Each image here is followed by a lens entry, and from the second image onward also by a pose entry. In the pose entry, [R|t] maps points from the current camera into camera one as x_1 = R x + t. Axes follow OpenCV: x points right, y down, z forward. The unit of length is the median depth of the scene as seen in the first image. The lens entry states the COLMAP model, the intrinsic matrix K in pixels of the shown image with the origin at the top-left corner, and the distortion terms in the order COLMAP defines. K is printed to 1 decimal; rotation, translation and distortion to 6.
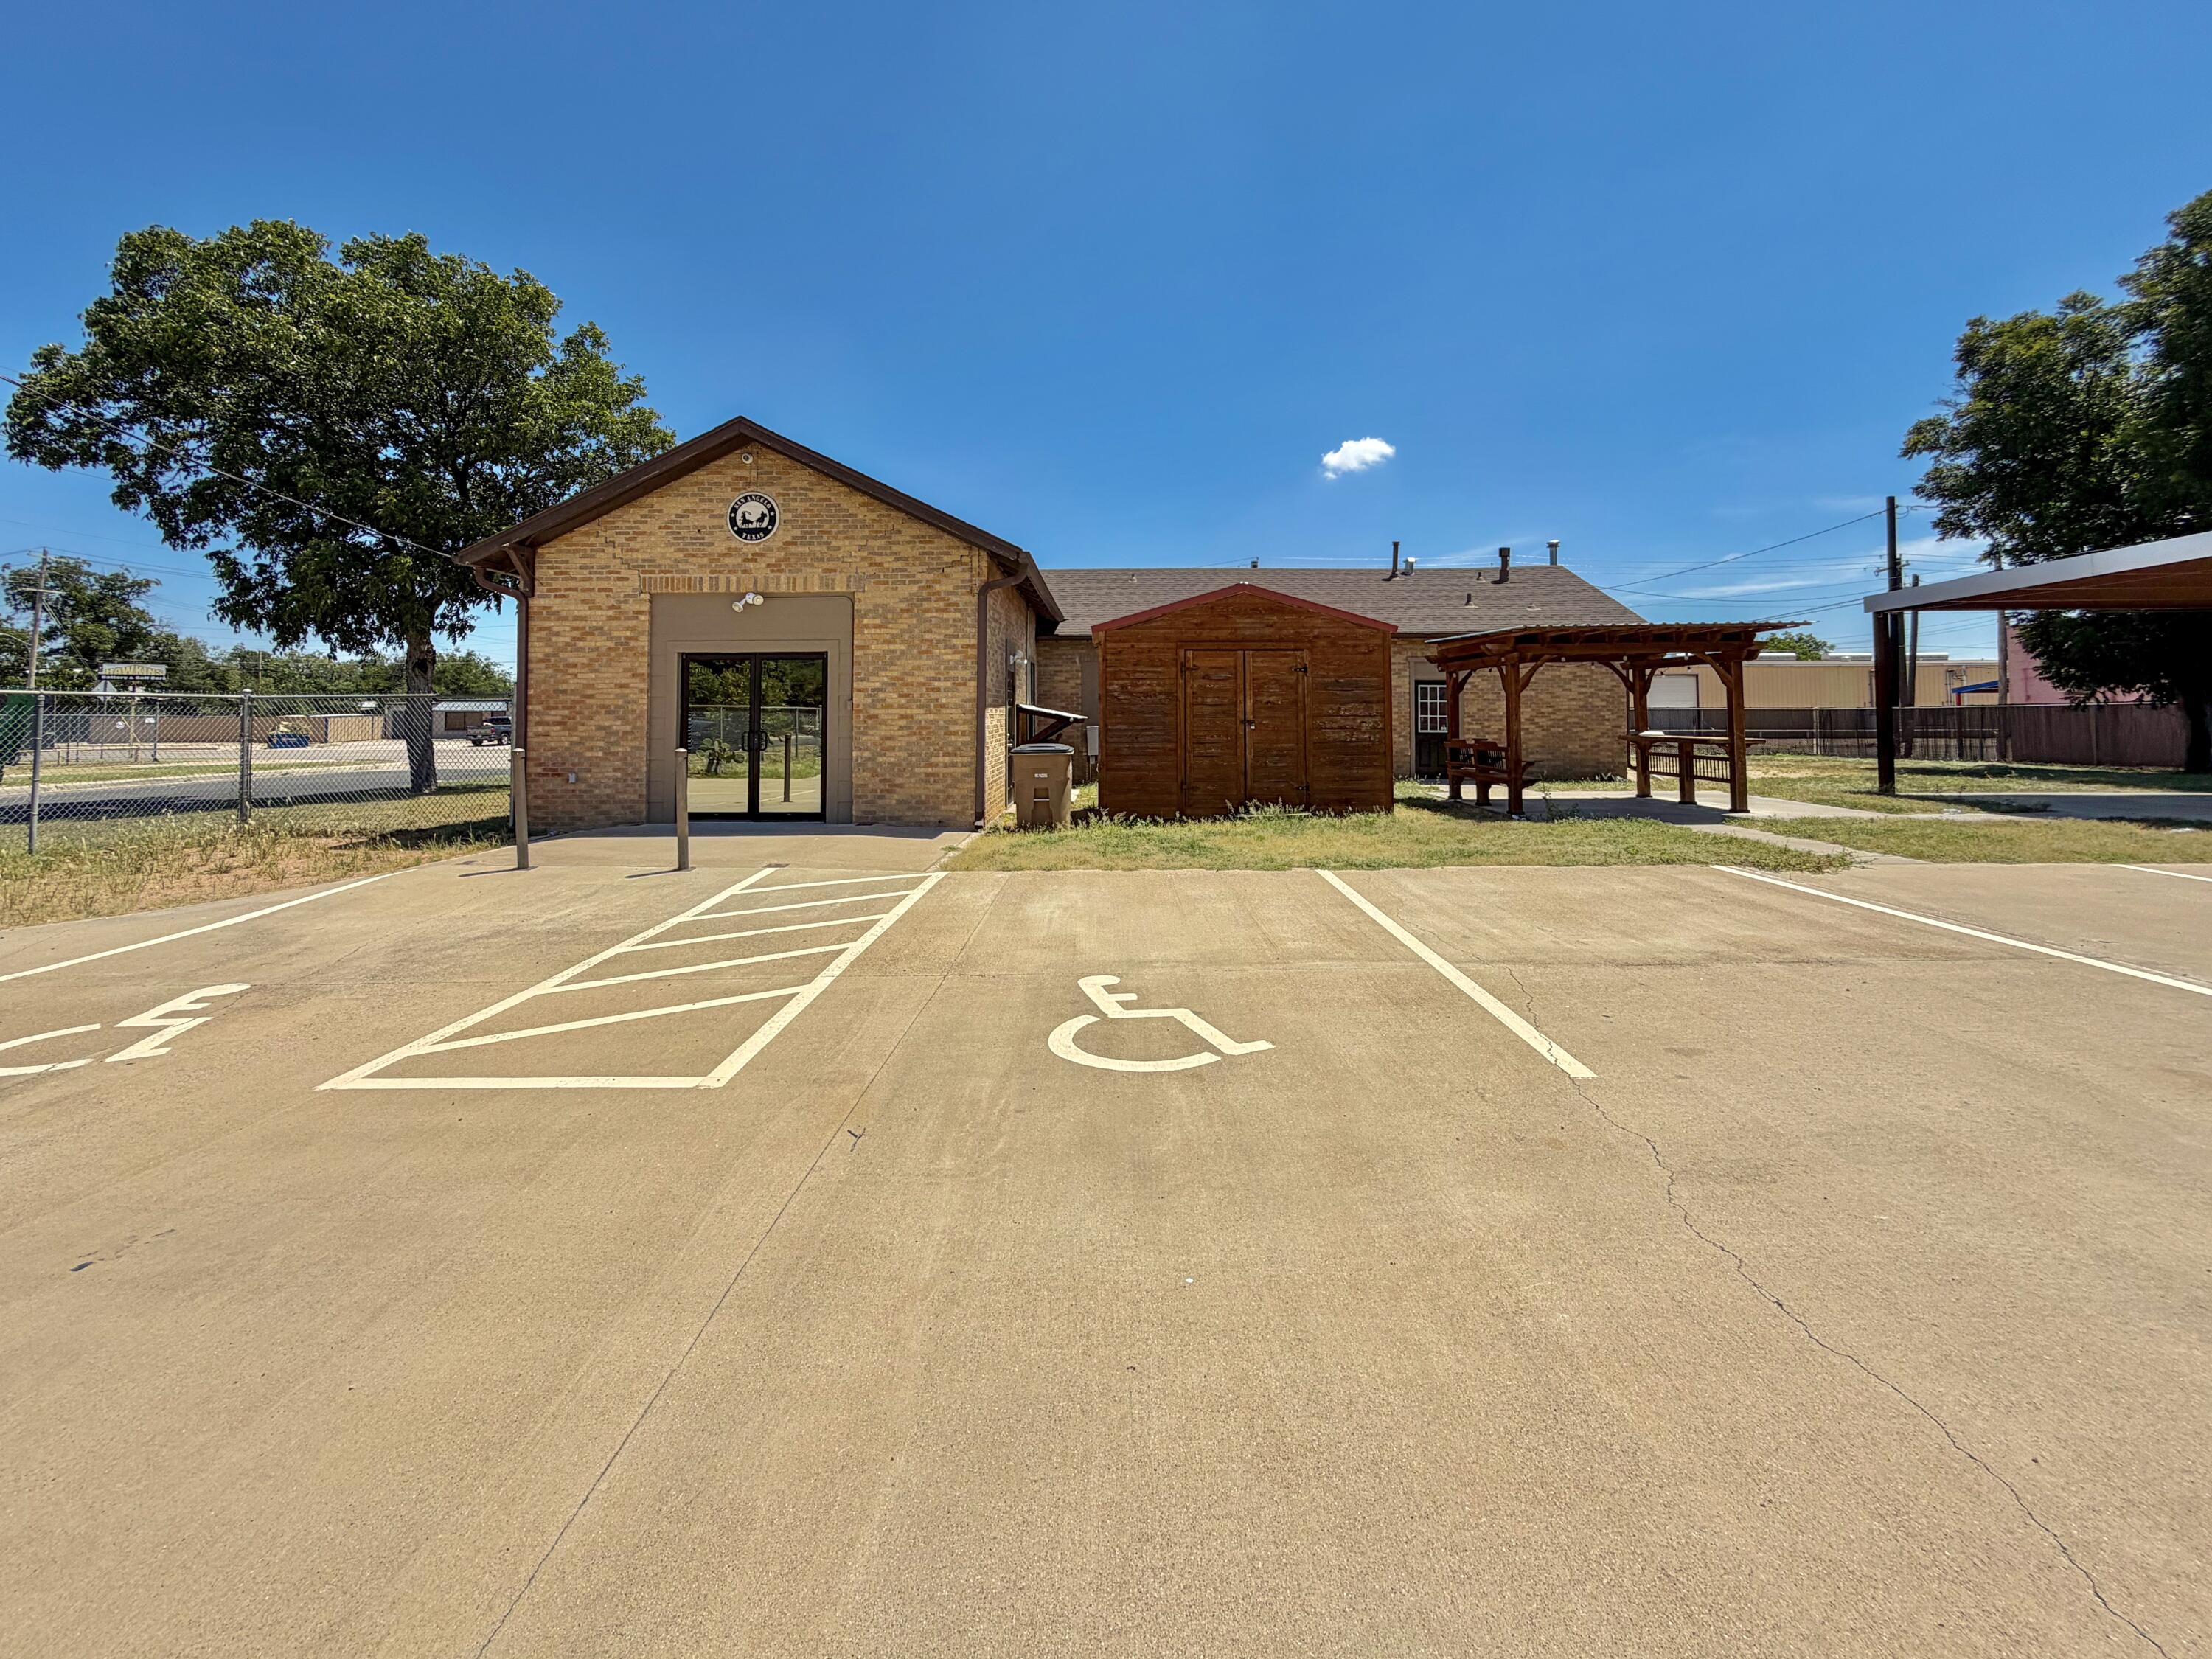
lens RADIAL K [[921.0, 0, 1098.9], [0, 921.0, 673.6], [0, 0, 1]] dist [0.003602, 0.000023]
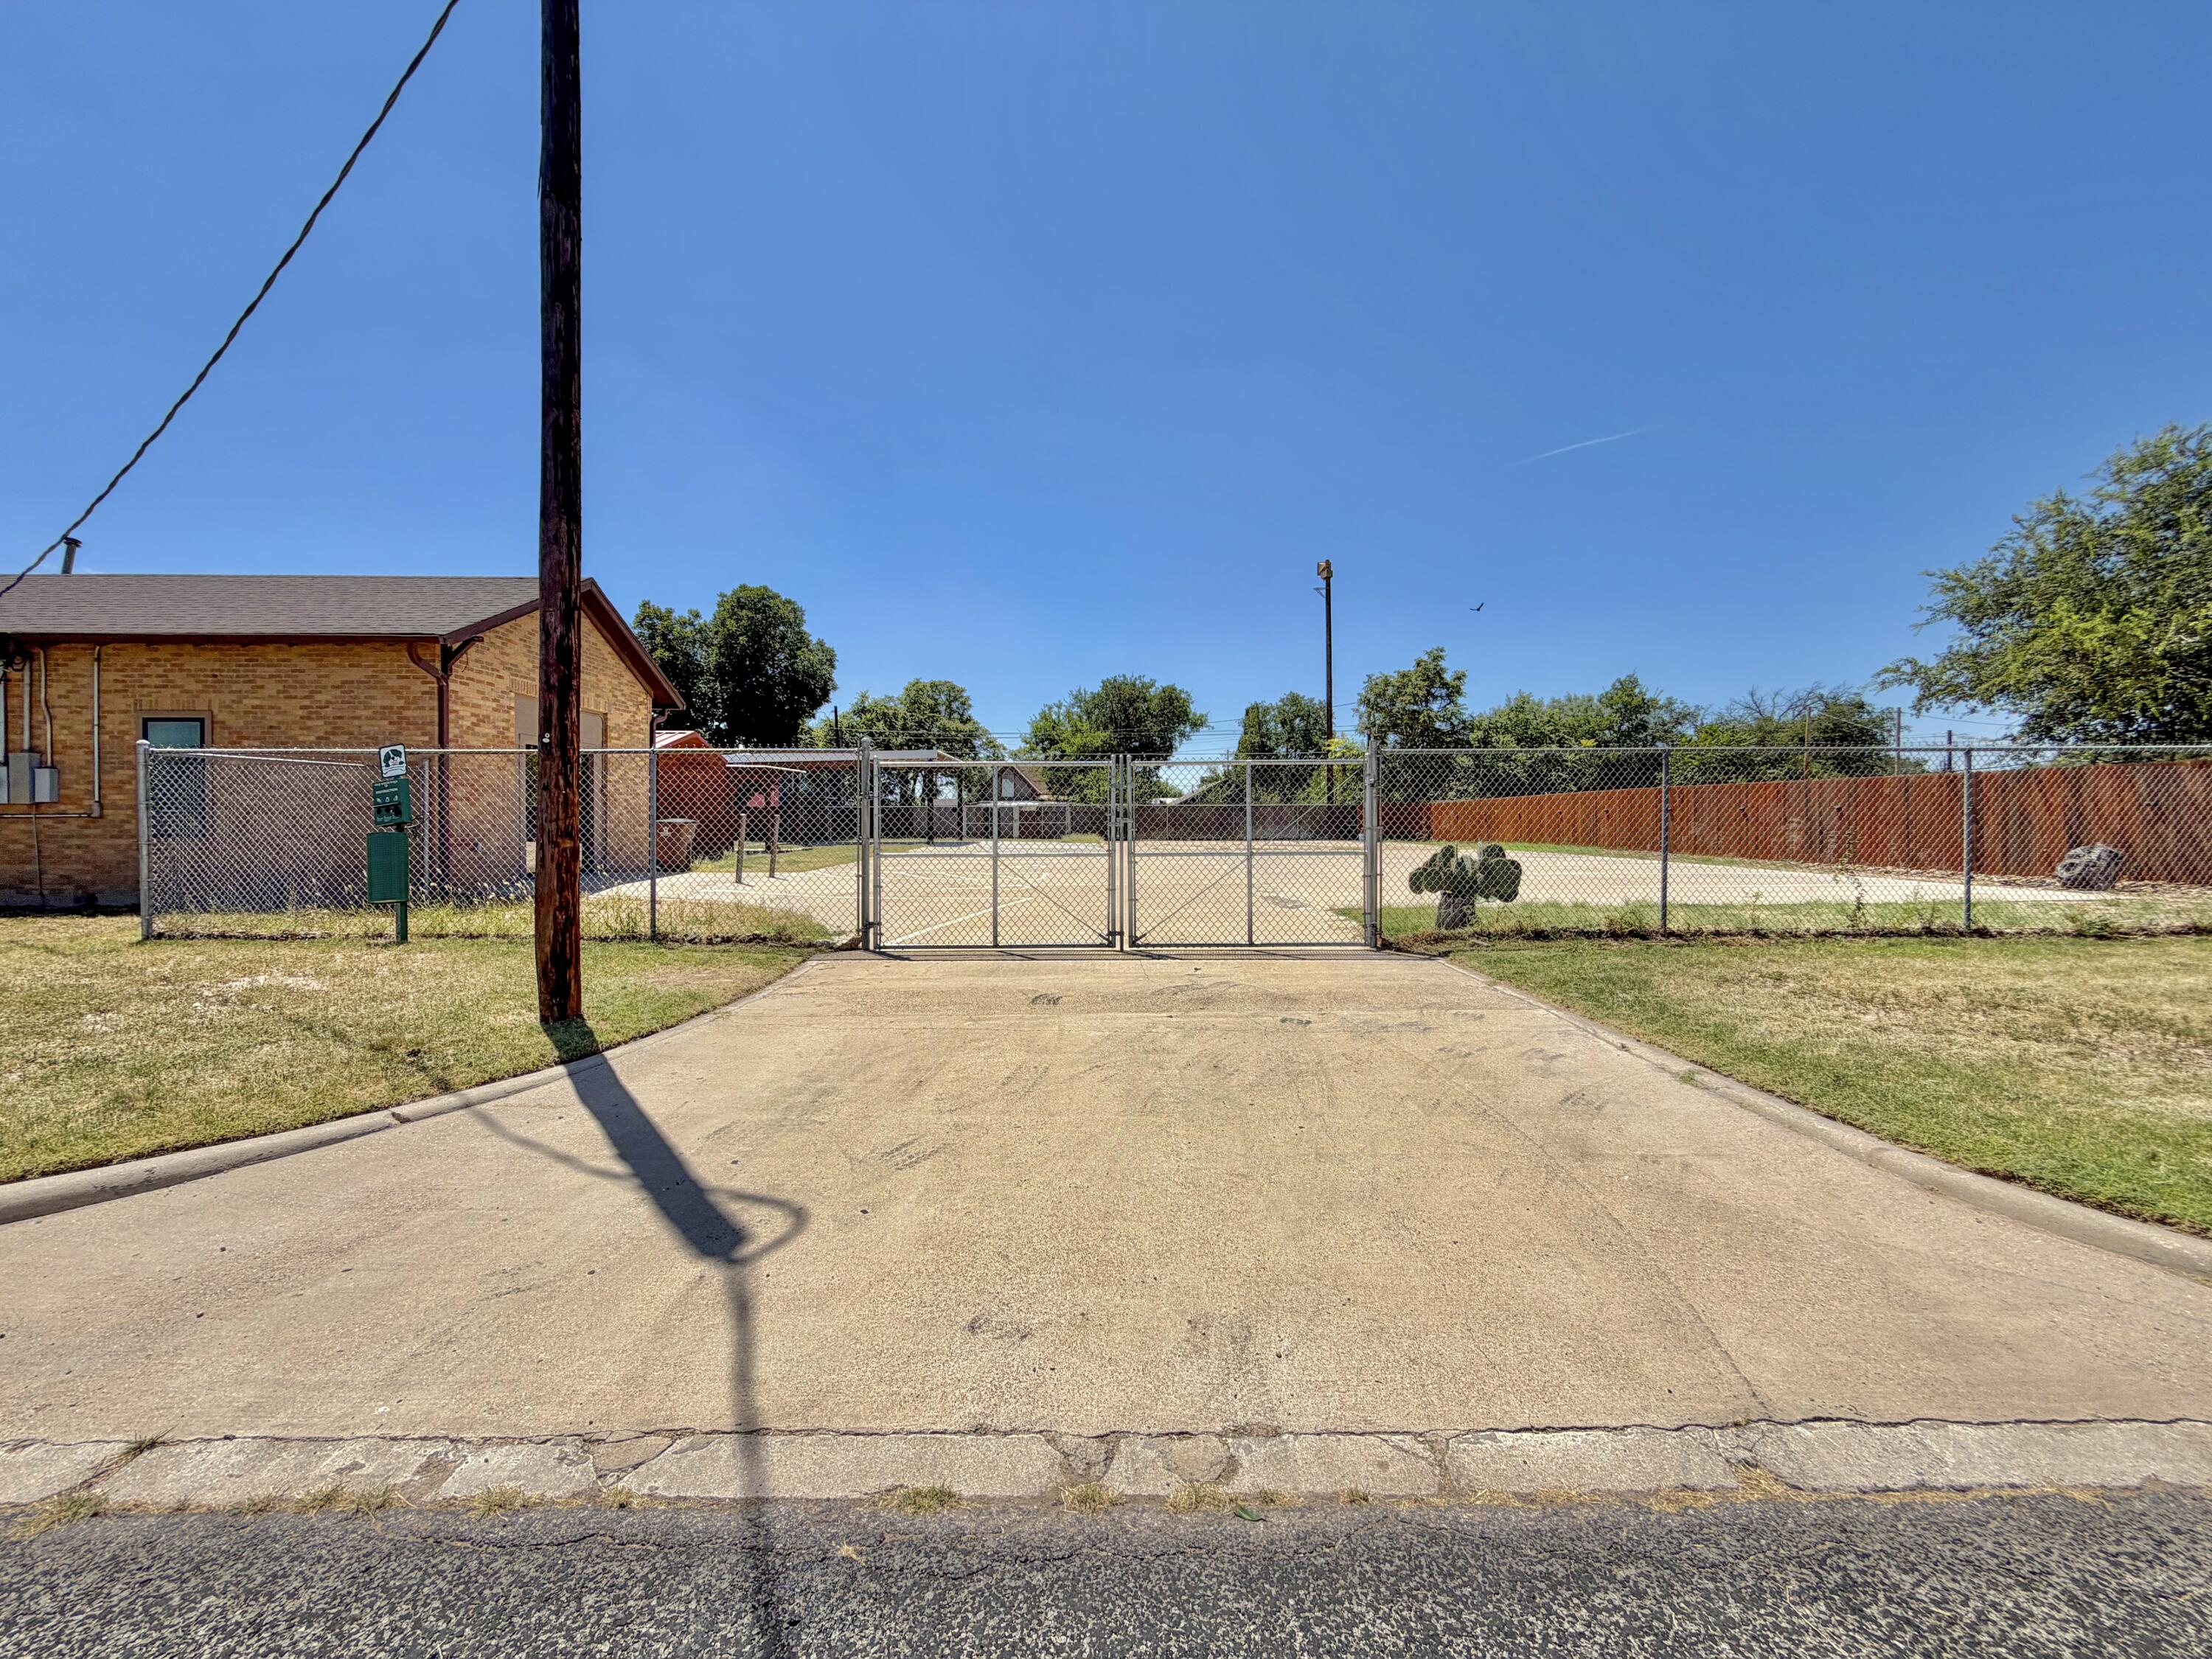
lens RADIAL K [[879.5, 0, 1089.3], [0, 879.5, 833.8], [0, 0, 1]] dist [0.001164, -0.000272]
pose [[-0.031438, -0.013055, 0.999420, -1.615265], [-0.045580, 0.998893, 0.011614, 0.048227], [-0.998466, -0.045188, -0.031999, 0.267506]]
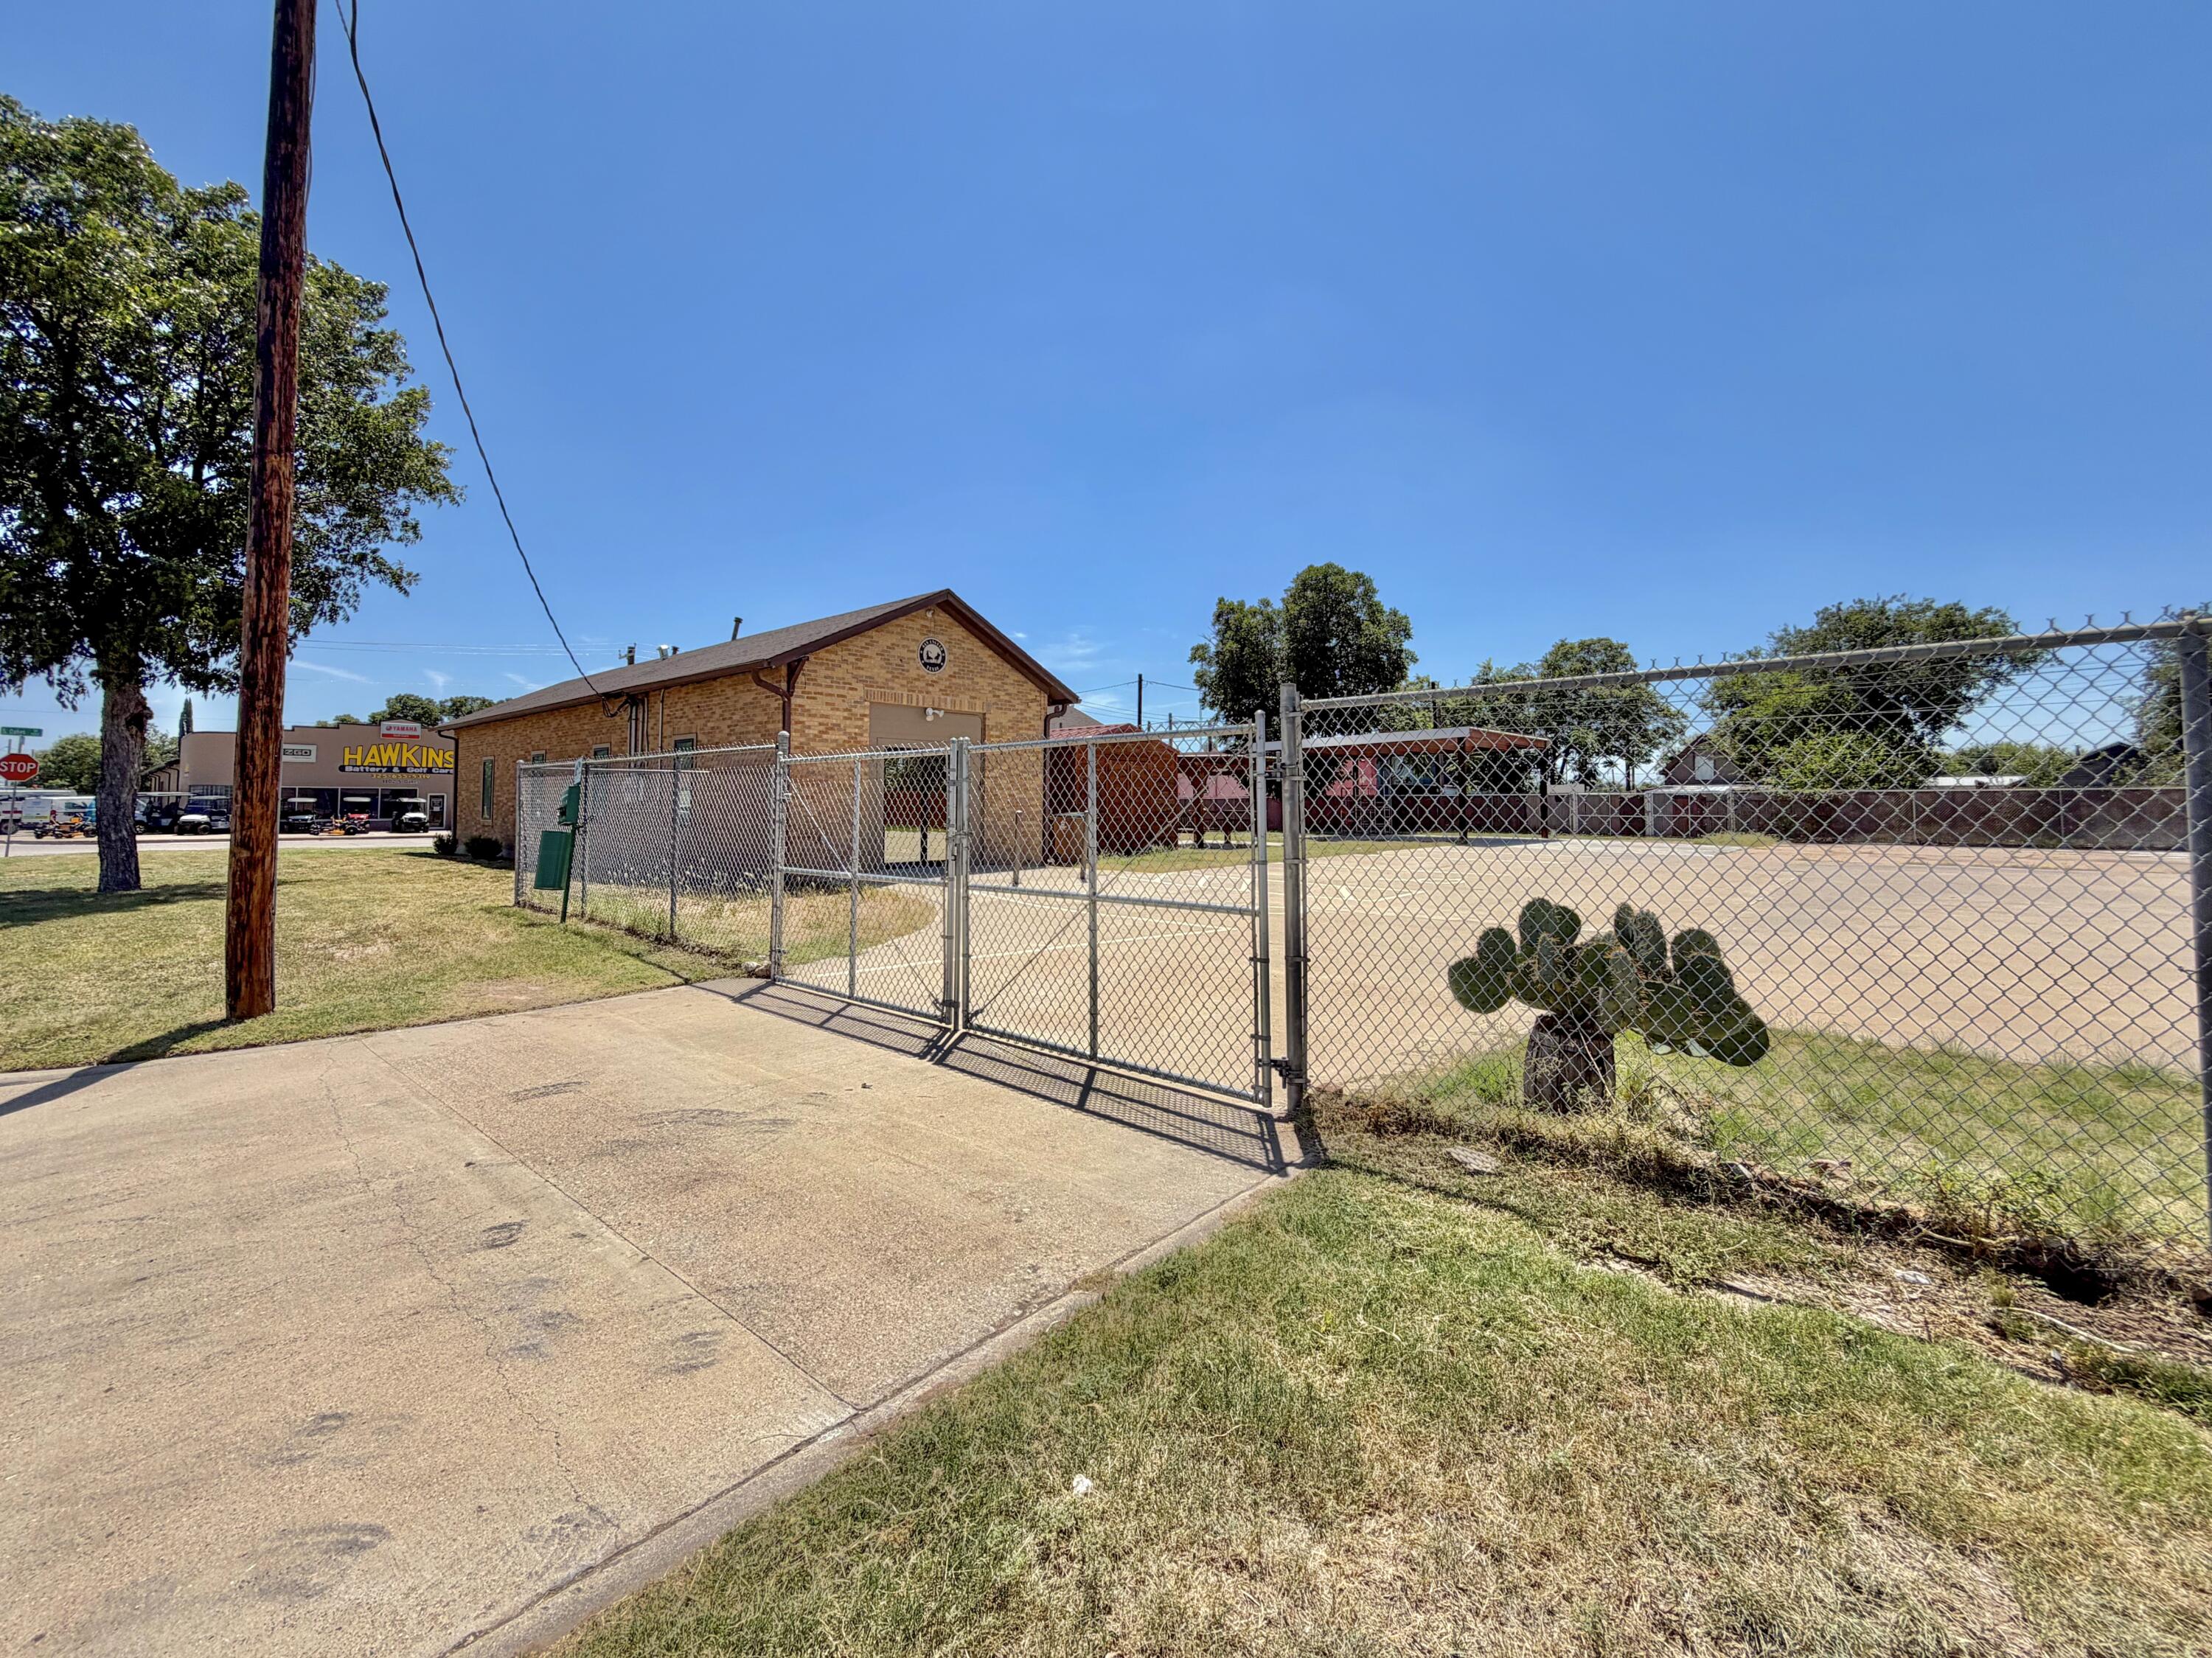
lens RADIAL K [[934.9, 0, 1101.6], [0, 934.9, 756.3], [0, 0, 1]] dist [0.001428, 0.000164]
pose [[0.649778, 0.045045, 0.758788, -1.261919], [-0.038039, 0.998919, -0.026726, 0.015878], [-0.759171, -0.011498, 0.650789, -0.144560]]
